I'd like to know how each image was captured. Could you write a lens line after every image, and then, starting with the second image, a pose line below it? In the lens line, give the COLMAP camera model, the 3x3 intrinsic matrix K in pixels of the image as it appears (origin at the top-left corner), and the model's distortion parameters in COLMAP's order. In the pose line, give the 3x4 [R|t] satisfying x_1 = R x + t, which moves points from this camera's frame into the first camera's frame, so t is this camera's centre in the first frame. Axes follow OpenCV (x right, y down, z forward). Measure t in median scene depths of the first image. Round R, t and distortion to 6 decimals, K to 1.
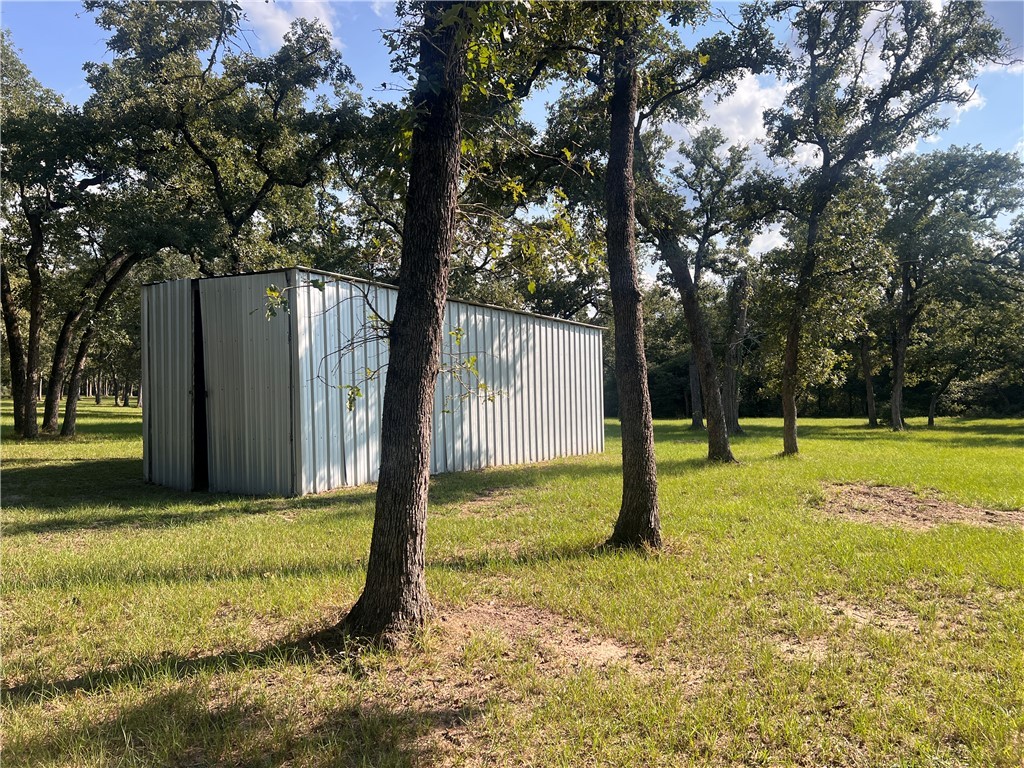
lens RADIAL K [[762.5, 0, 522.3], [0, 762.5, 389.4], [0, 0, 1]] dist [0.055306, -0.062089]
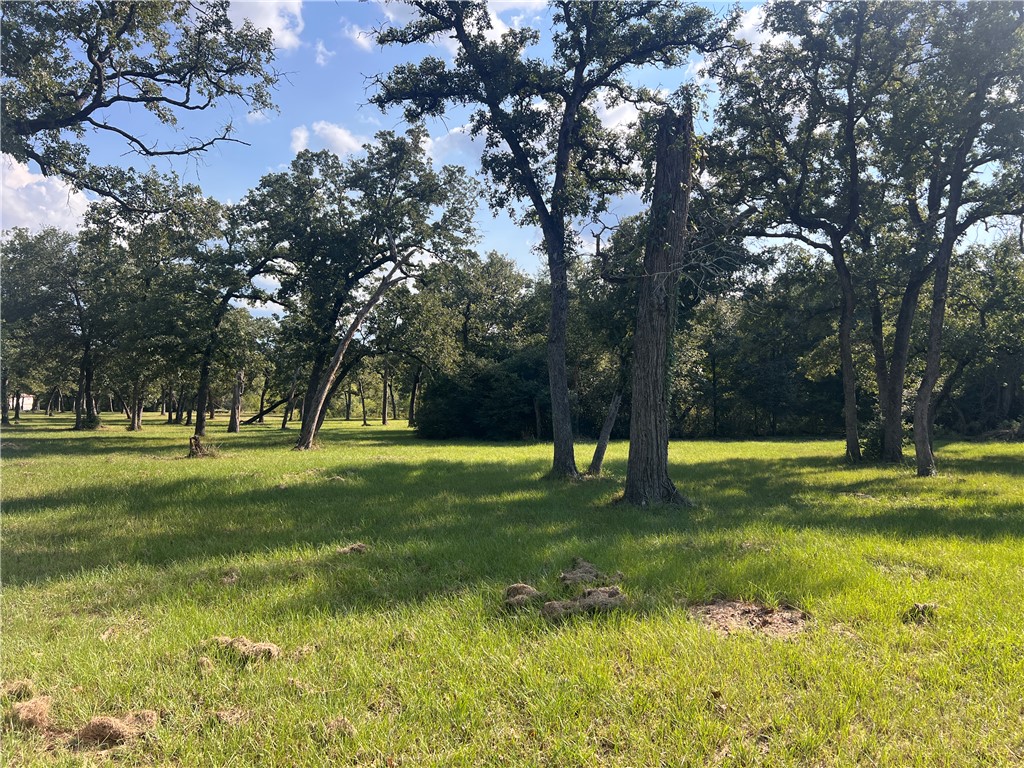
lens RADIAL K [[762.5, 0, 511.9], [0, 762.5, 385.5], [0, 0, 1]] dist [0.055306, -0.062089]
pose [[0.983381, 0.008525, 0.181355, 0.193723], [-0.004667, 0.999754, -0.021686, 0.009756], [-0.181495, 0.020479, 0.983179, 0.939229]]
